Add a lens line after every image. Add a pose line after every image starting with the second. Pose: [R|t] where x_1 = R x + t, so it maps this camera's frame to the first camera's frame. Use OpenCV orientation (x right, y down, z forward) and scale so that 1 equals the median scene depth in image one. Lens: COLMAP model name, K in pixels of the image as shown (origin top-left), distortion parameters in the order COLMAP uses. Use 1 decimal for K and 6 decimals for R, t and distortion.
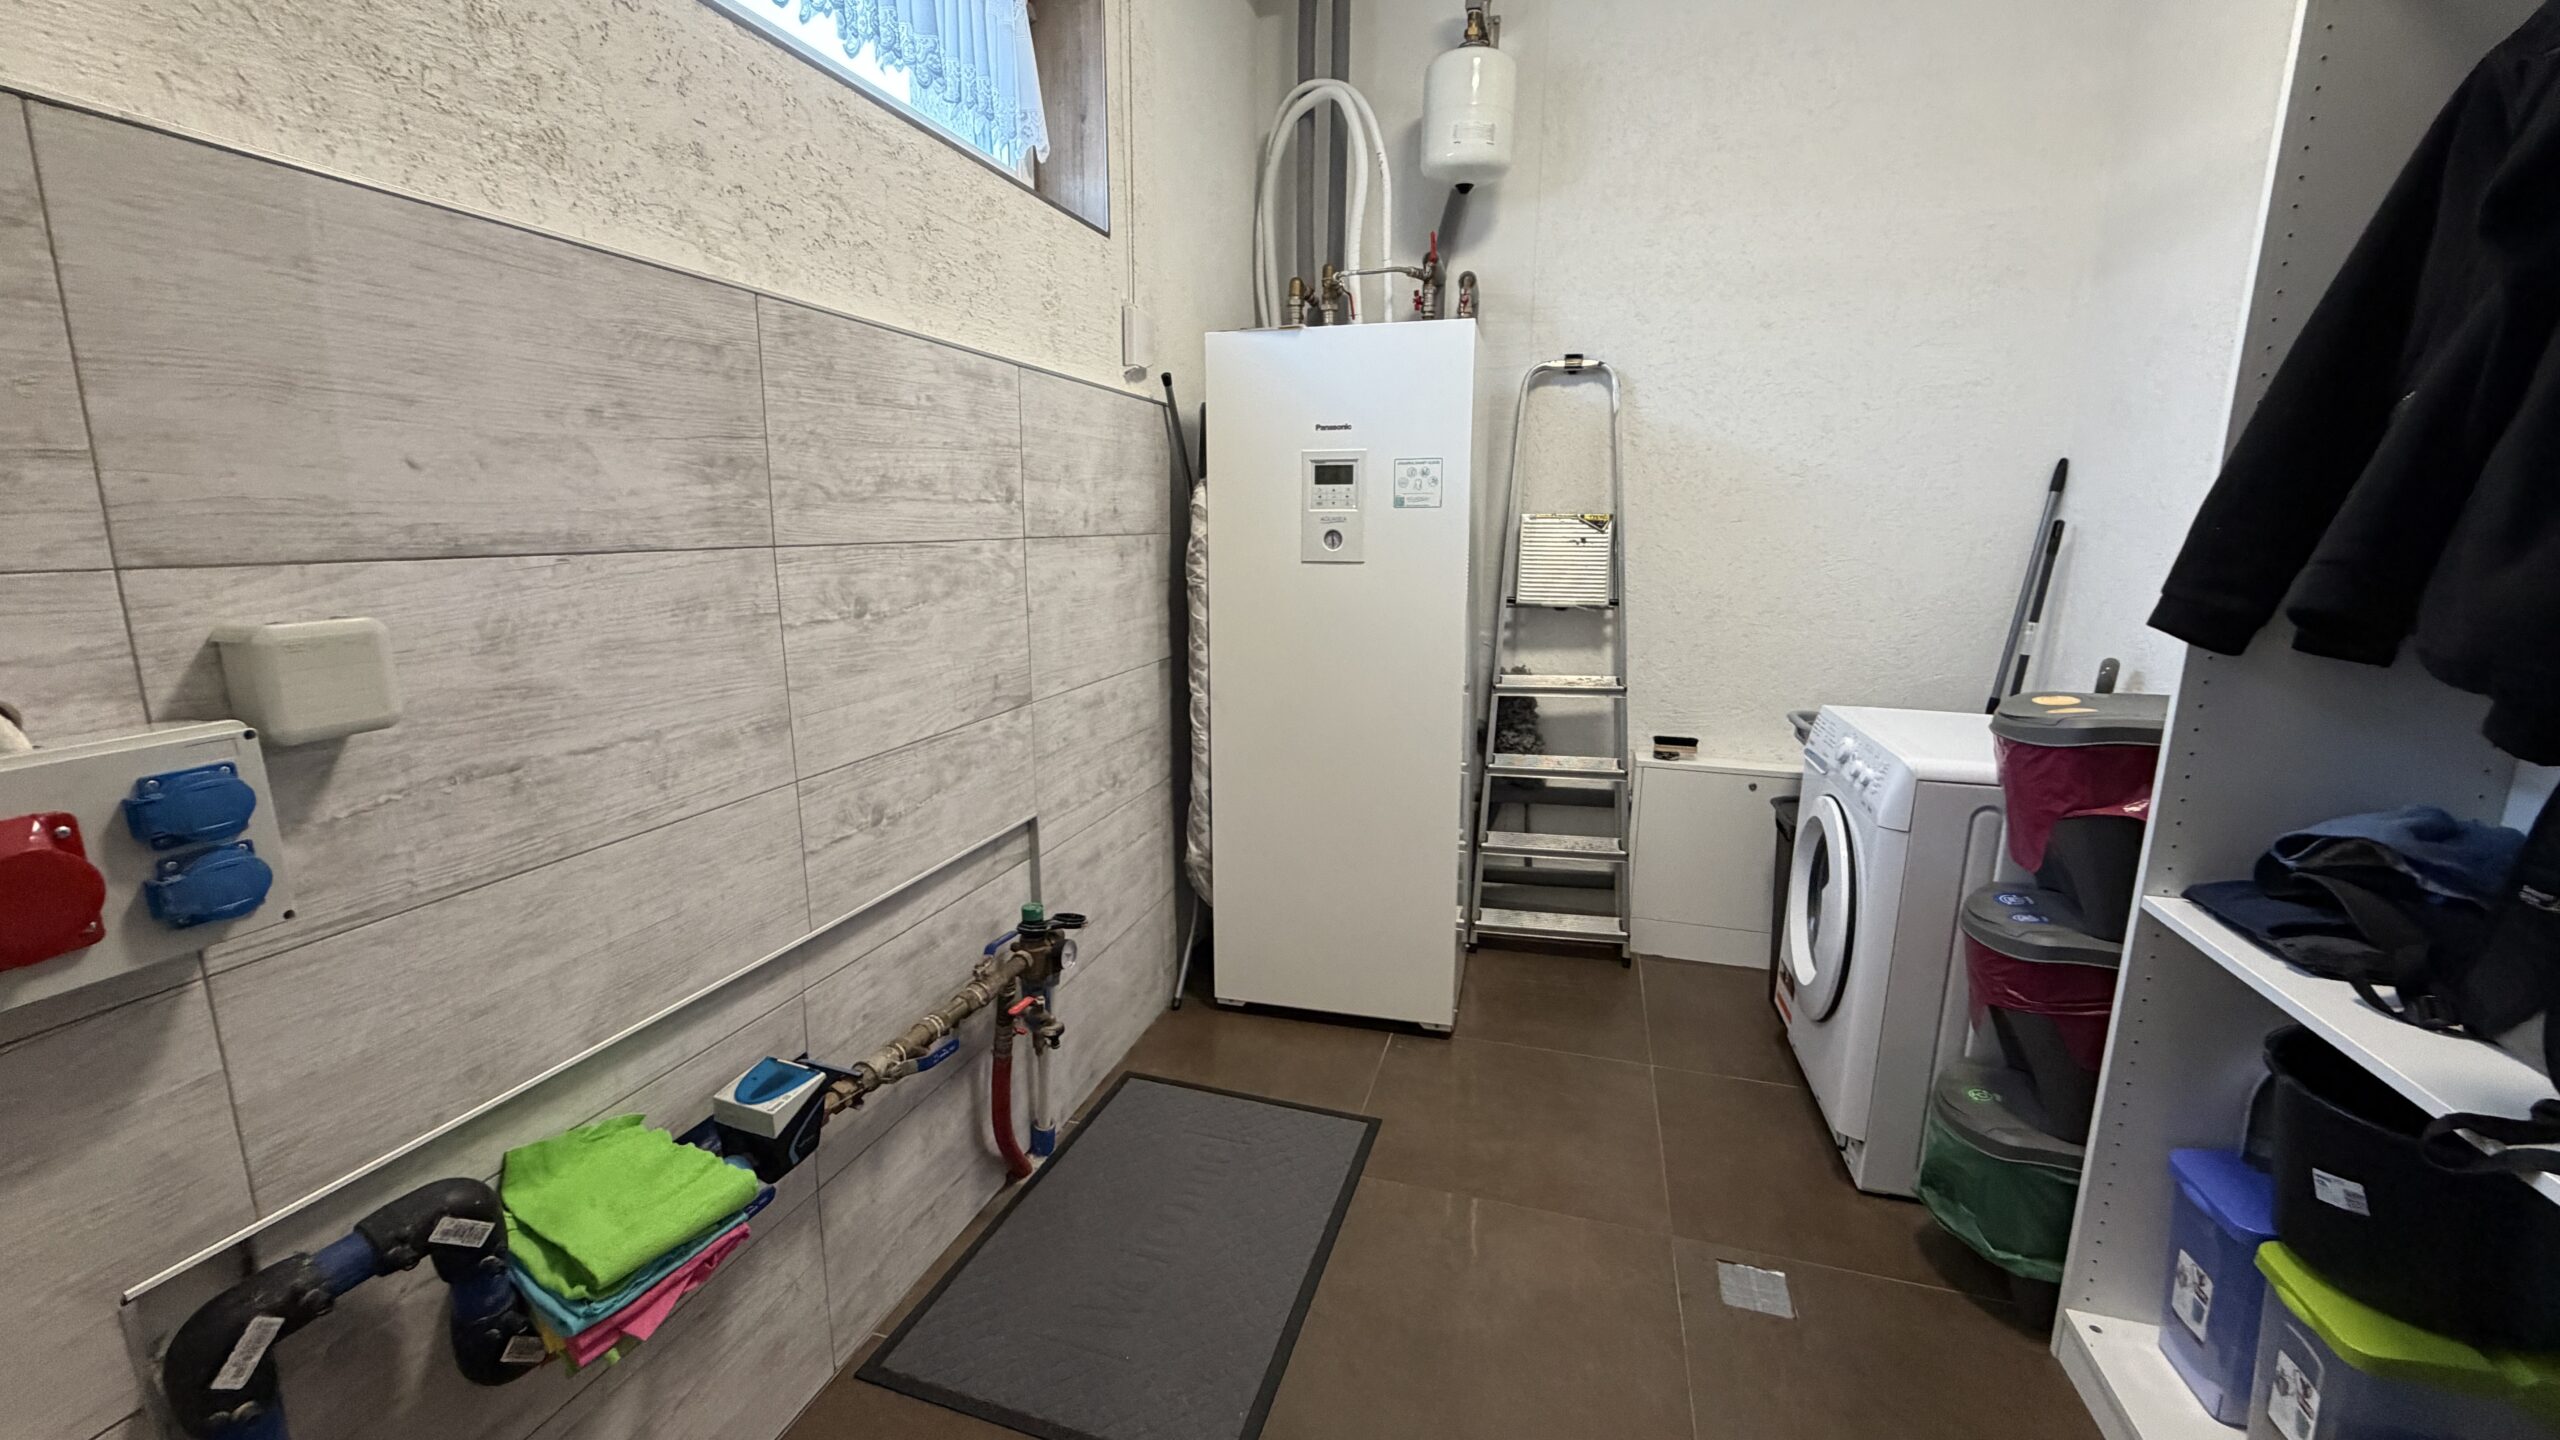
lens RADIAL K [[1018.2, 0, 1282.6], [0, 1018.2, 726.6], [0, 0, 1]] dist [-0.000668, 0.000080]
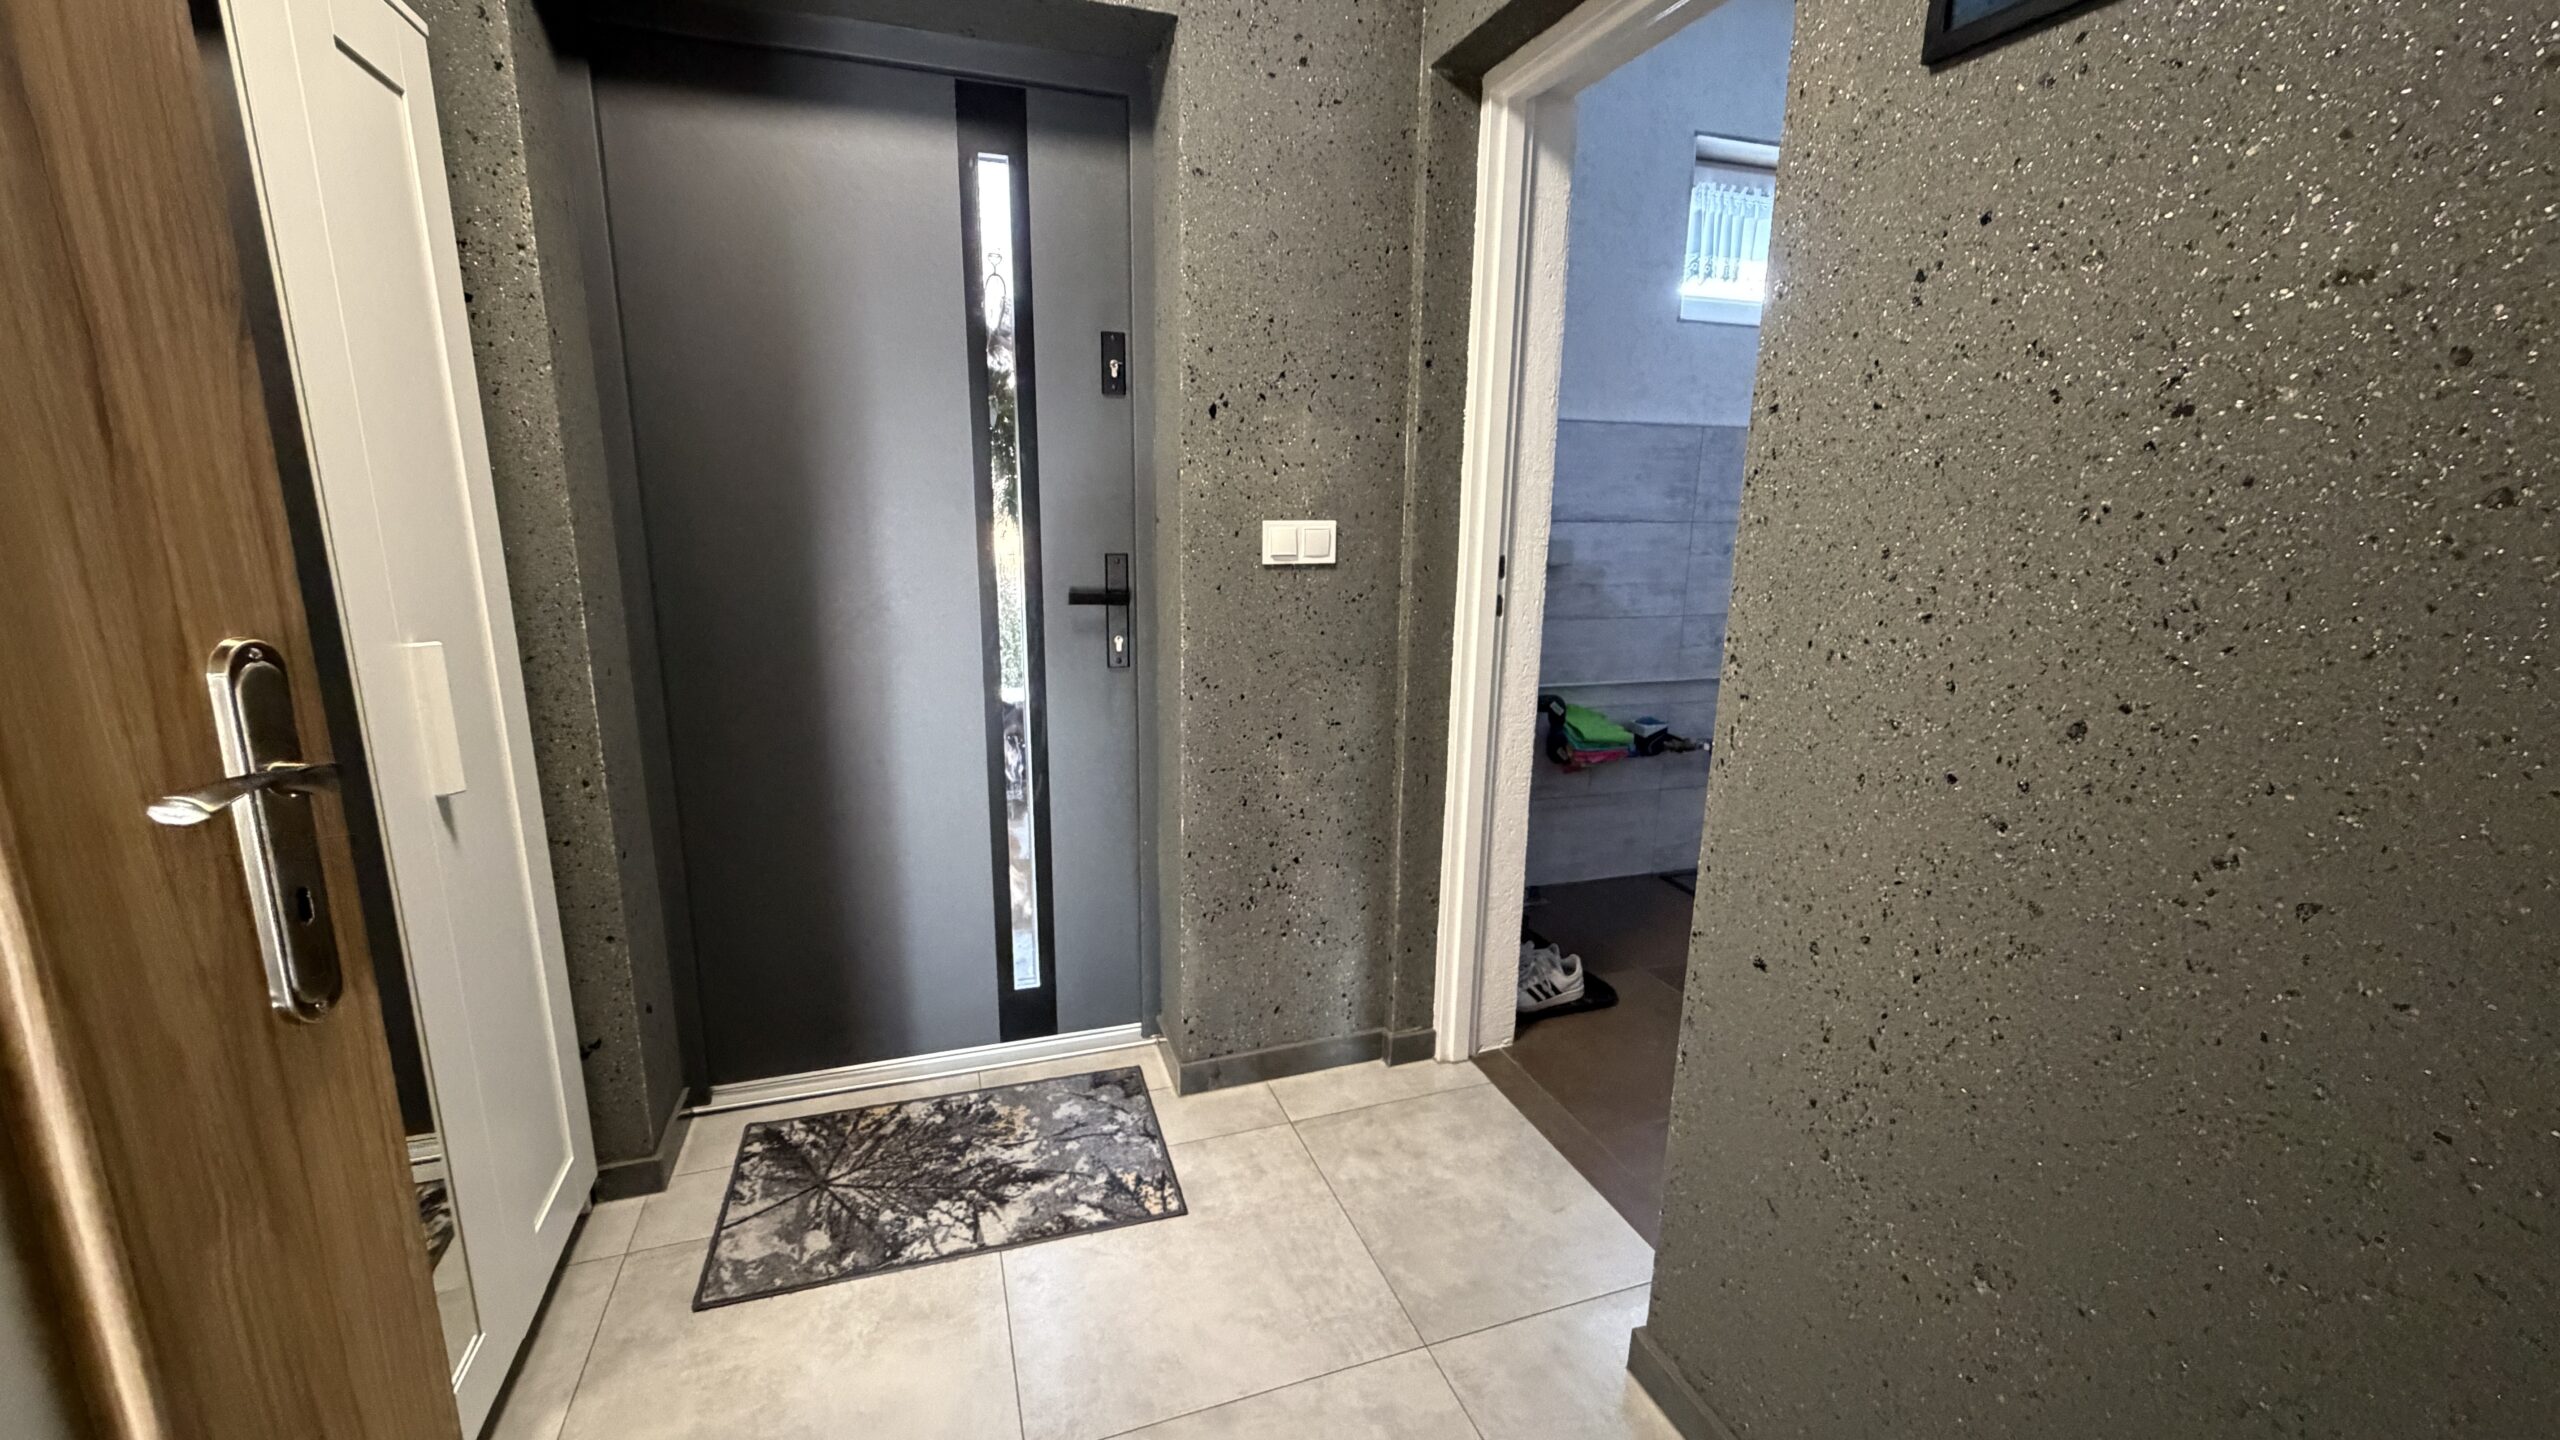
lens RADIAL K [[1018.2, 0, 1277.6], [0, 1018.2, 723.1], [0, 0, 1]] dist [-0.000668, 0.000080]
pose [[0.577461, 0.175082, -0.797424, 1.300499], [-0.171079, 0.980999, 0.091500, 0.333855], [0.798292, 0.083585, 0.596442, -1.671747]]
